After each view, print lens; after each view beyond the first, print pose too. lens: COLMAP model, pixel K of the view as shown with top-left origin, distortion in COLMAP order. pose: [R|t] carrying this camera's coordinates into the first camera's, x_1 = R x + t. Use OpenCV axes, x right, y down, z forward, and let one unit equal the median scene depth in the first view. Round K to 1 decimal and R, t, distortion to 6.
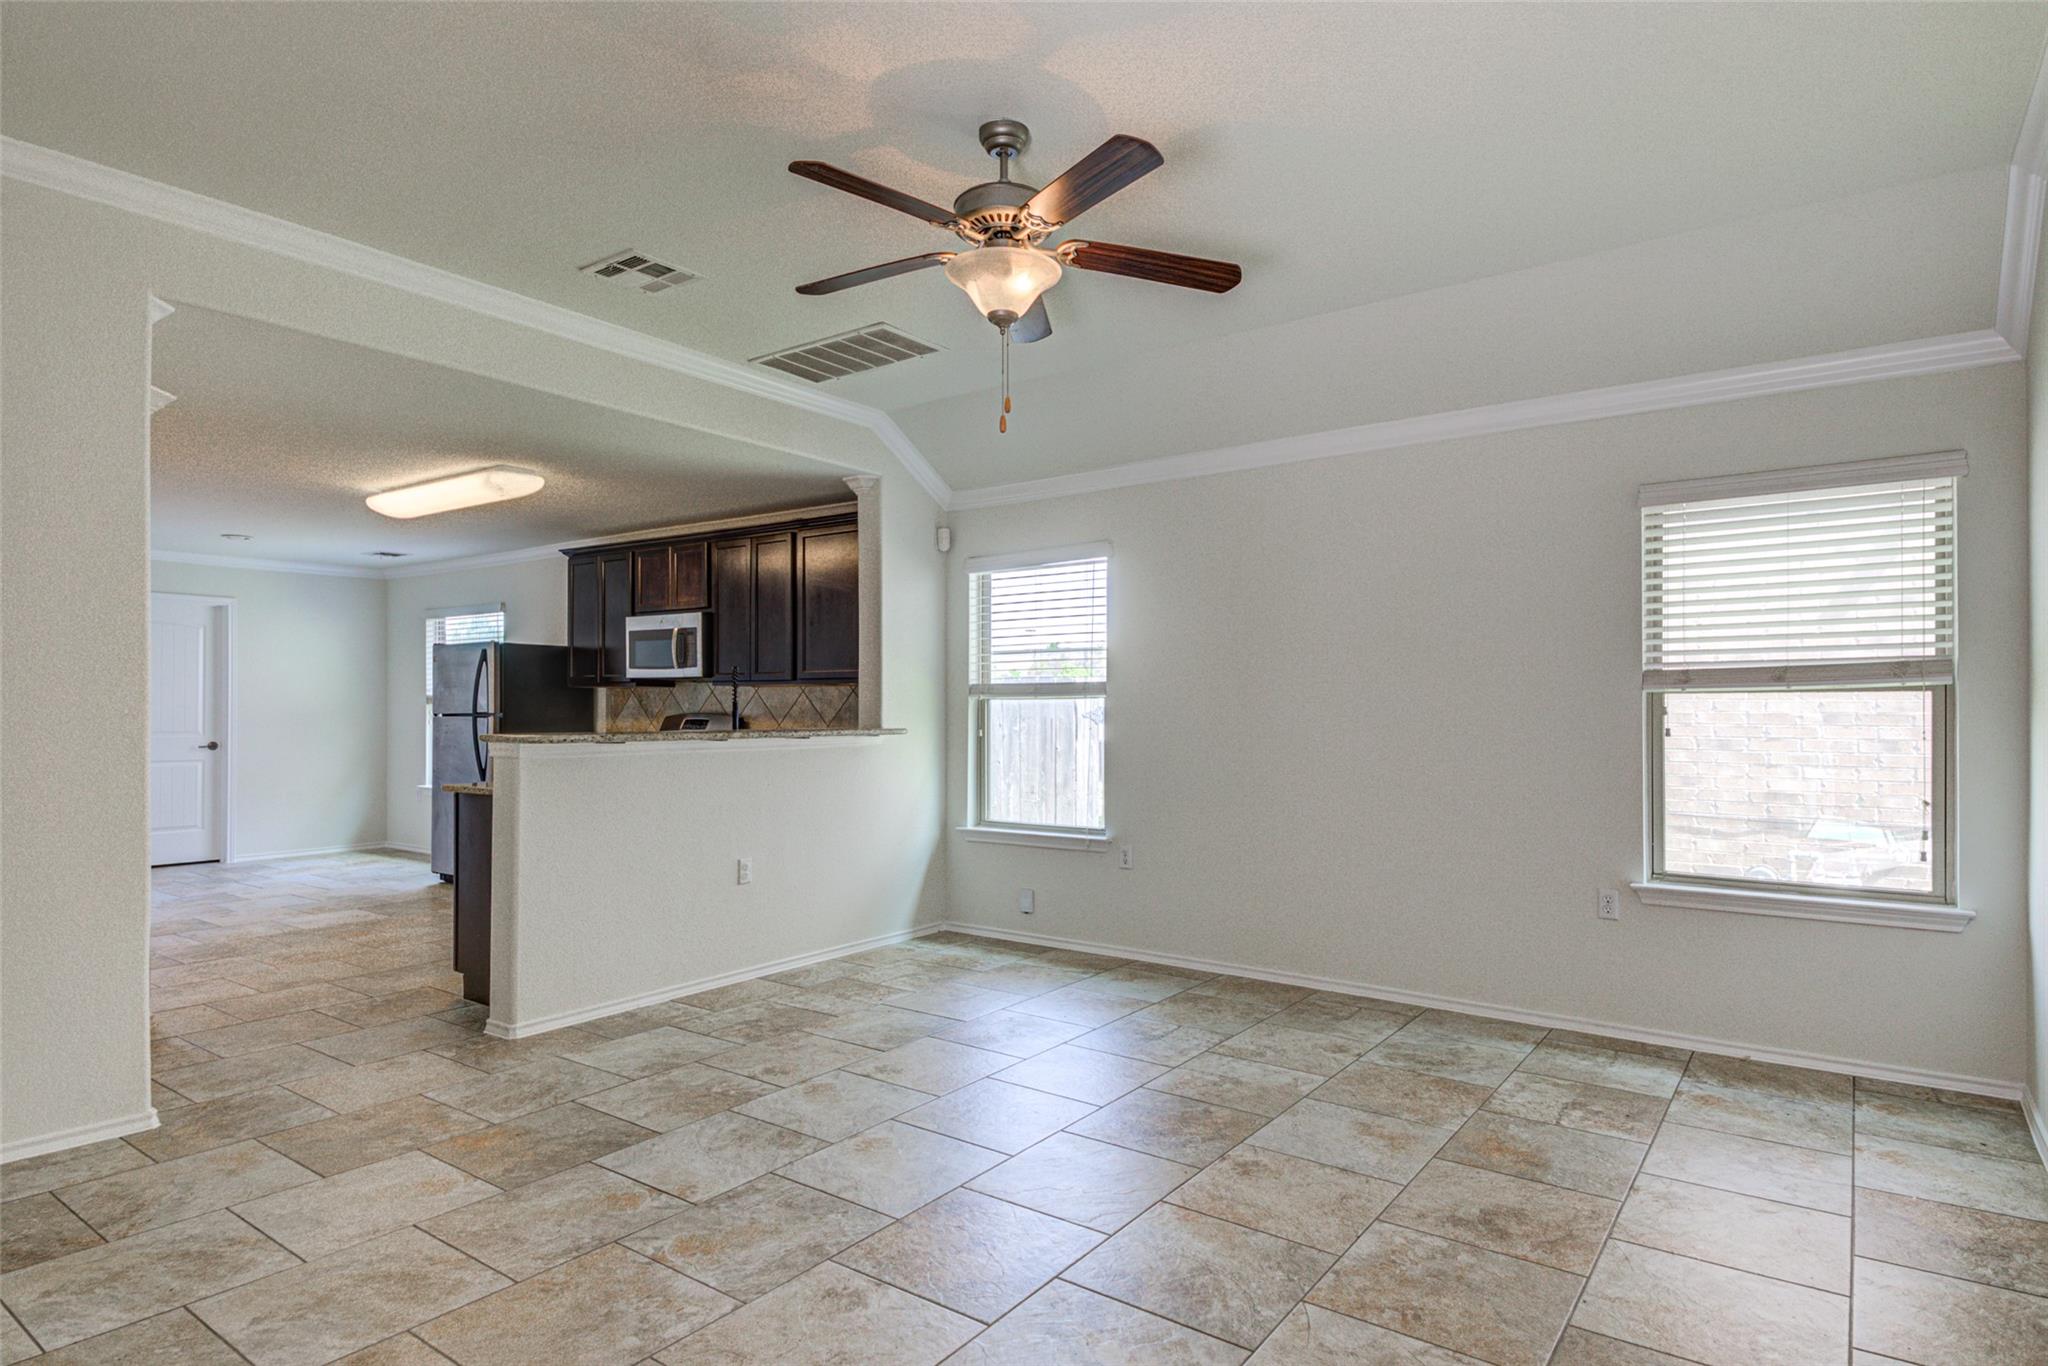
lens RADIAL K [[1076.4, 0, 1051.5], [0, 1076.4, 700.2], [0, 0, 1]] dist [0.024442, -0.007727]
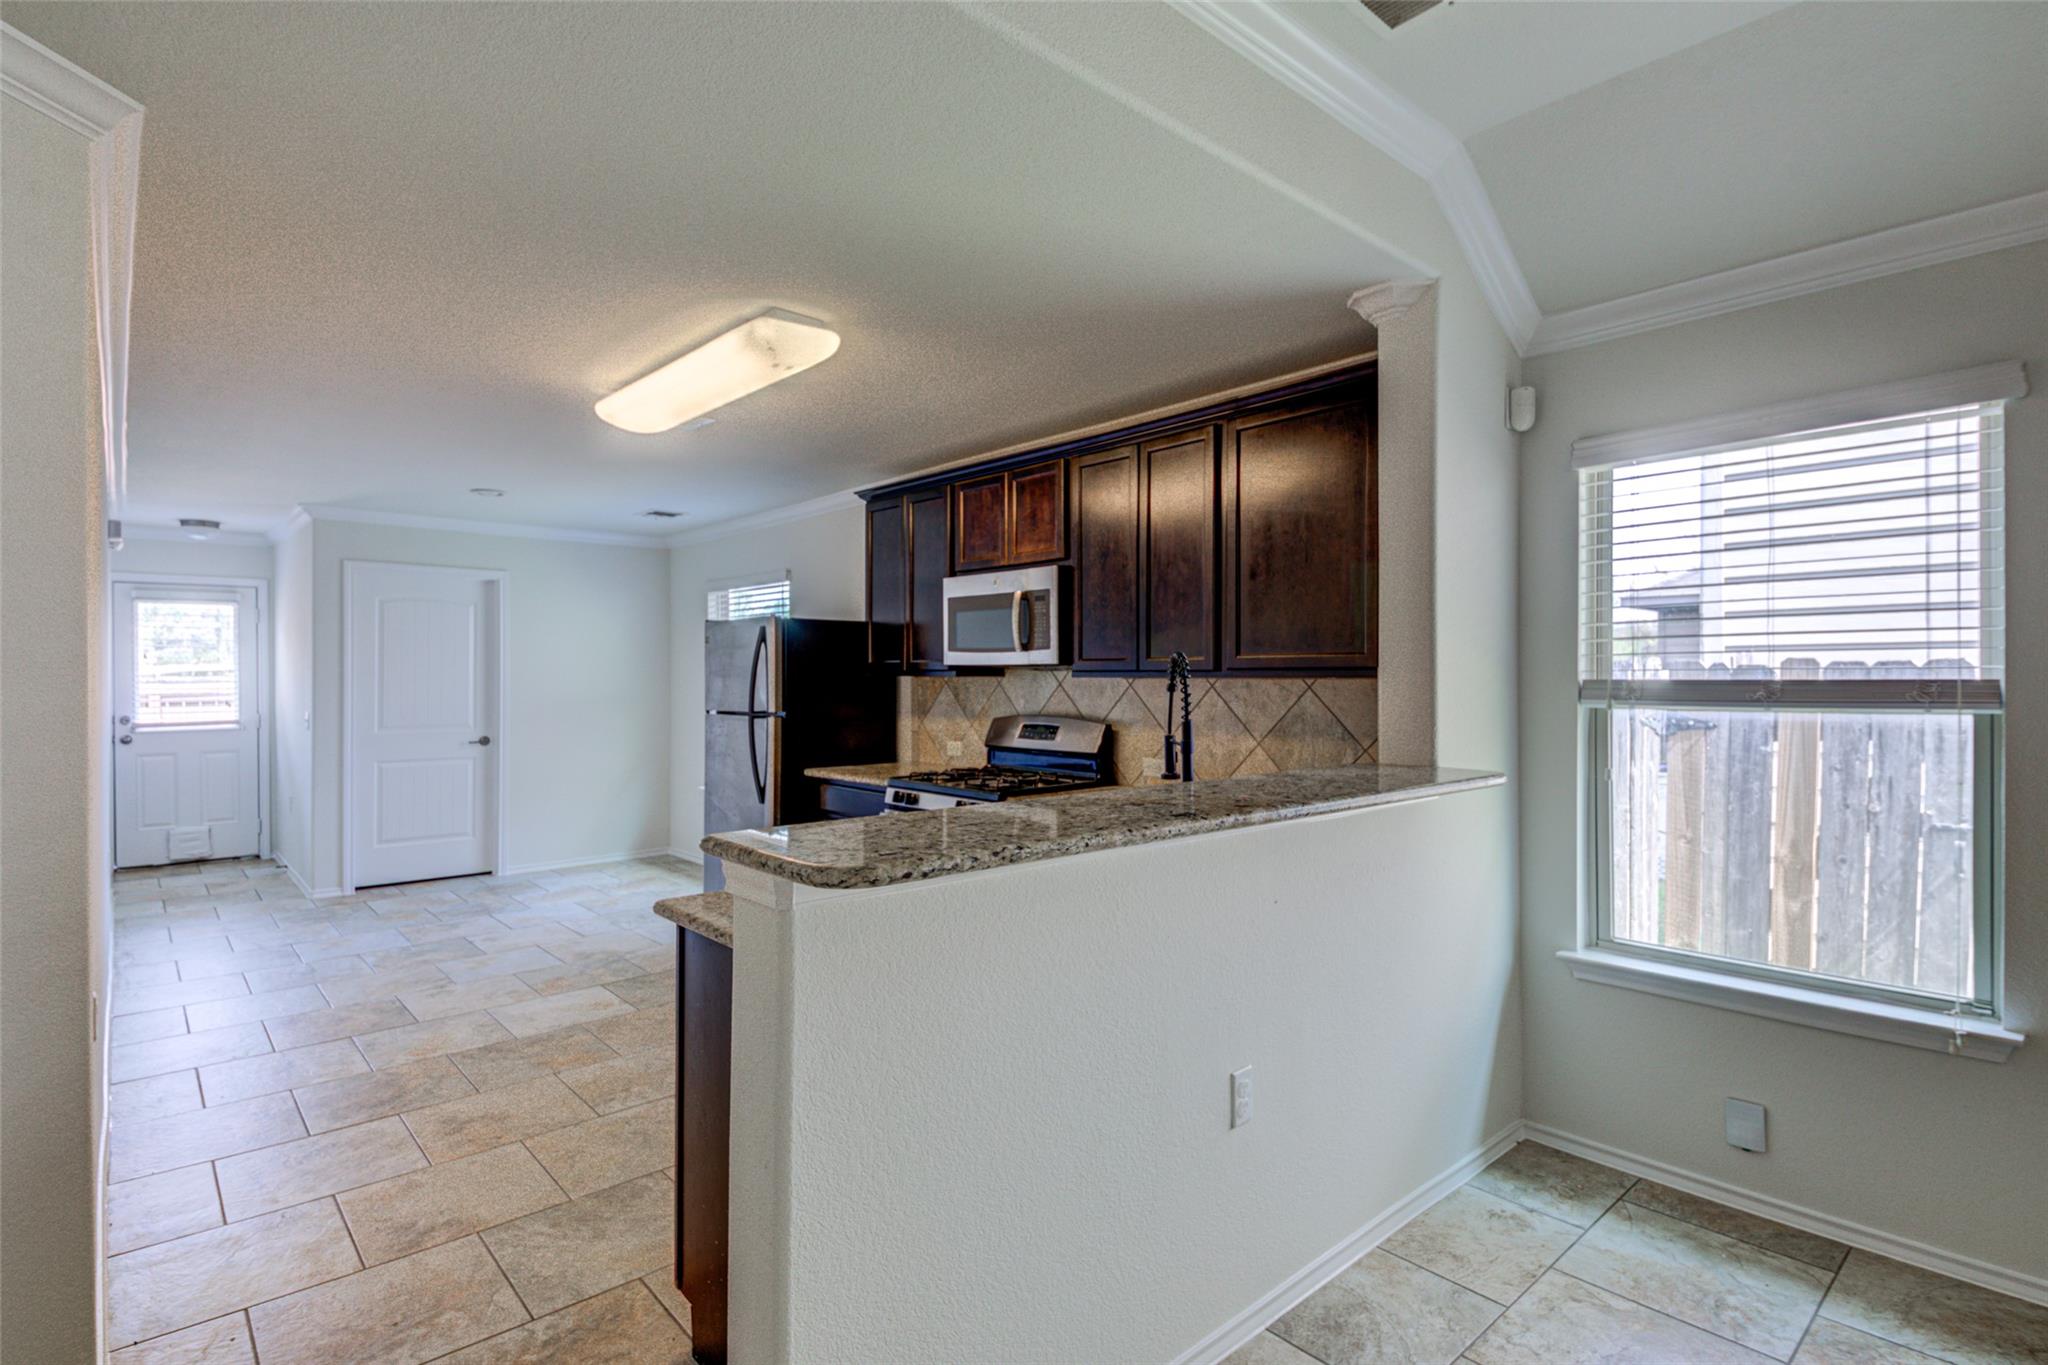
lens RADIAL K [[1015.1, 0, 1048.0], [0, 1015.1, 671.9], [0, 0, 1]] dist [0.013053, -0.008274]
pose [[0.973979, -0.000594, -0.226639, -0.222382], [0.000512, 1.000000, -0.000420, -0.019476], [0.226640, 0.000293, 0.973979, 0.465179]]
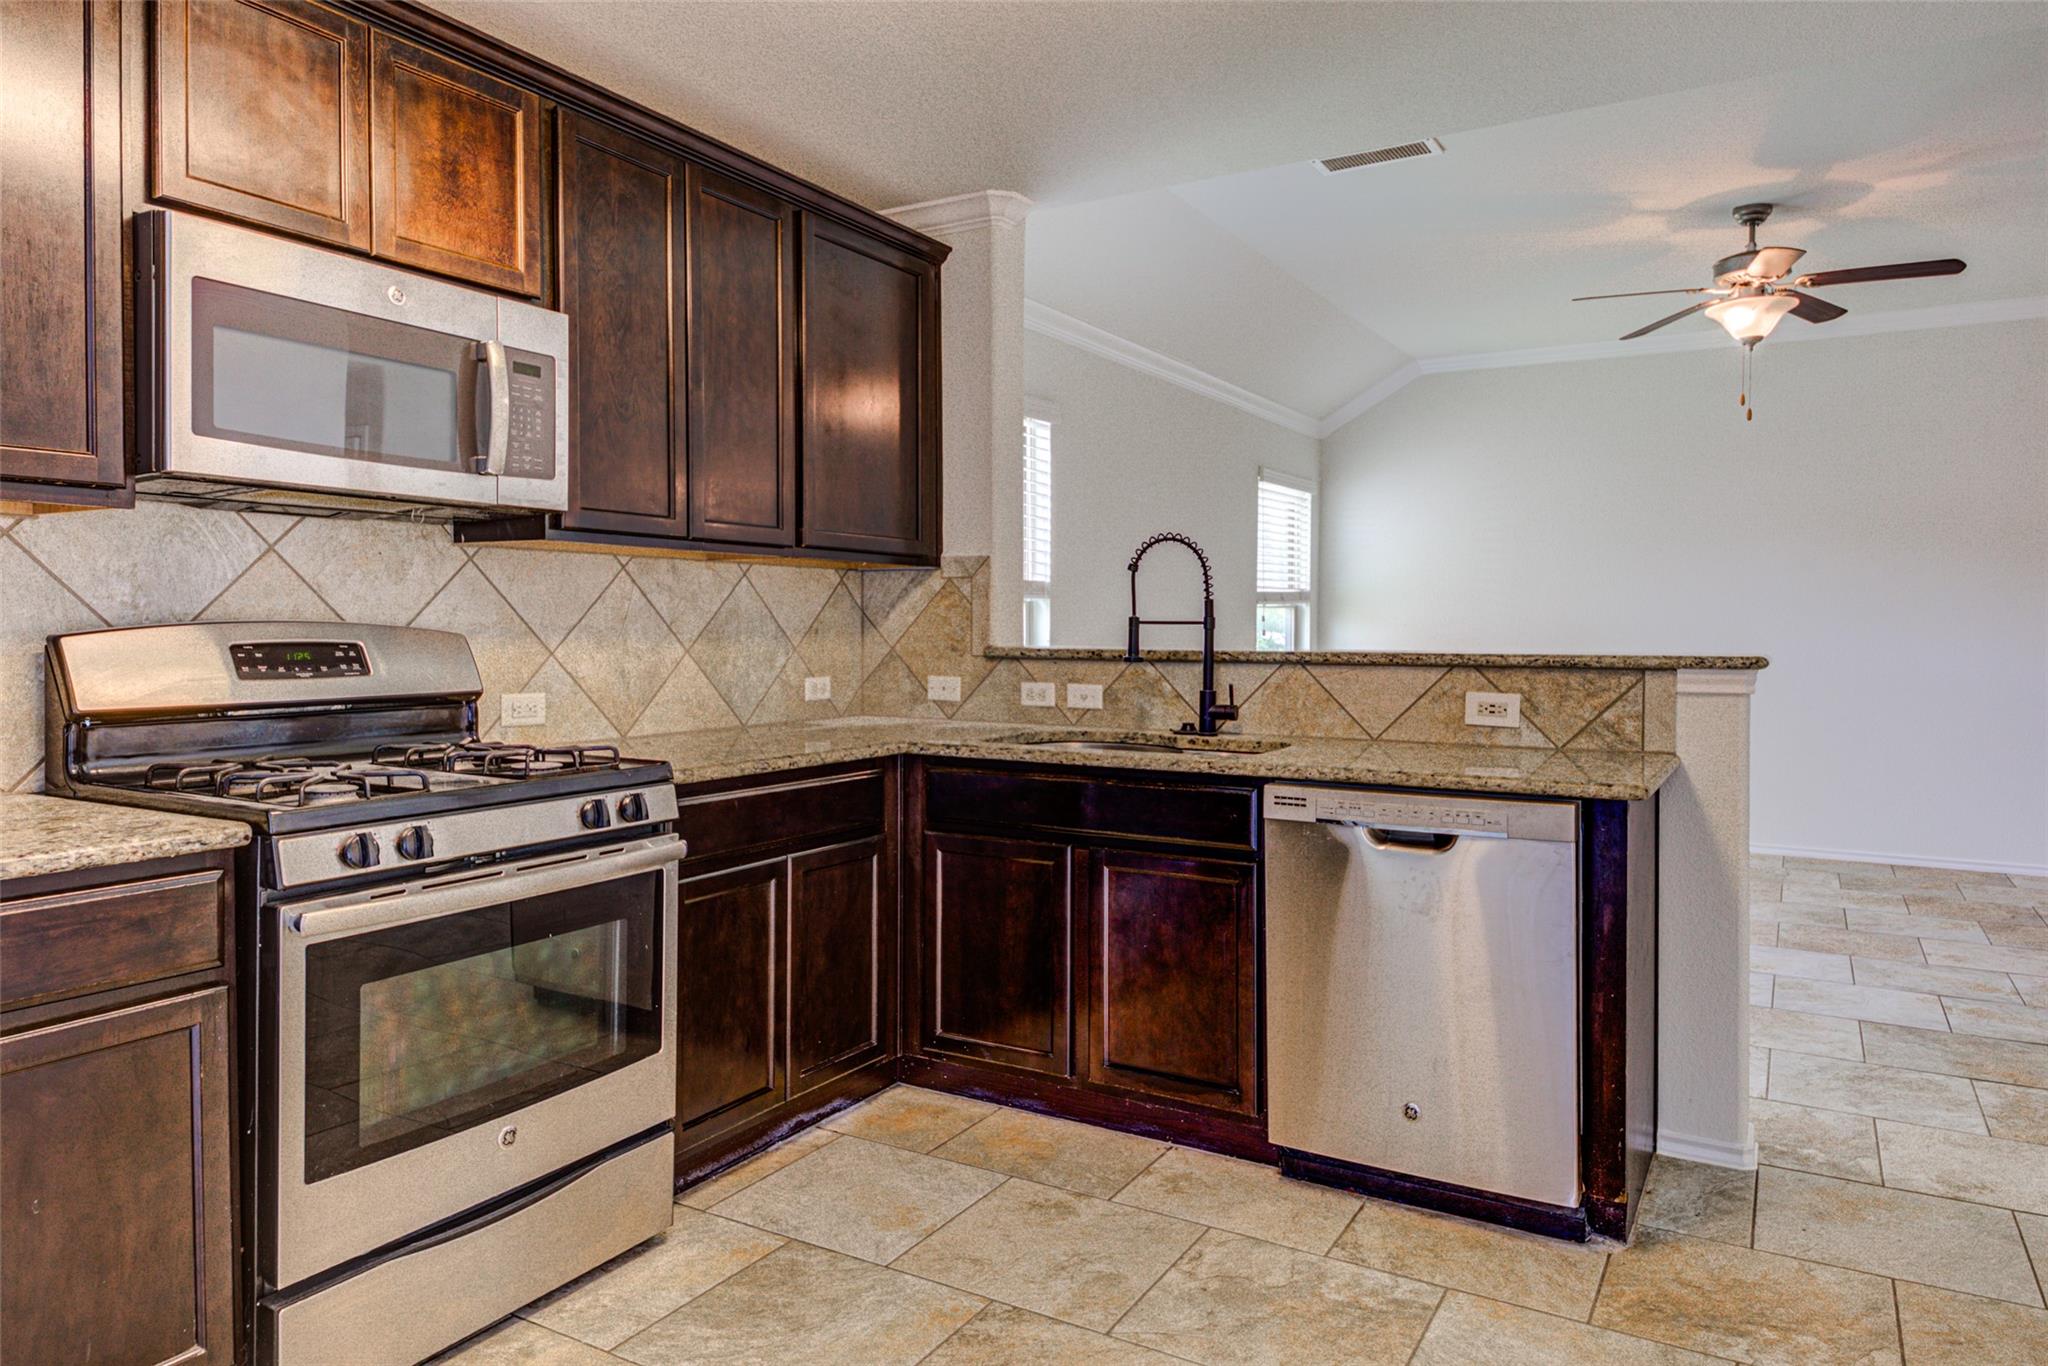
lens RADIAL K [[1288.4, 0, 1027.2], [0, 1288.4, 671.5], [0, 0, 1]] dist [0.049505, -0.008899]
pose [[-0.057411, -0.039738, 0.997559, -0.863552], [-0.009465, 0.999184, 0.039258, 0.012288], [-0.998306, -0.007189, -0.057741, 1.032973]]
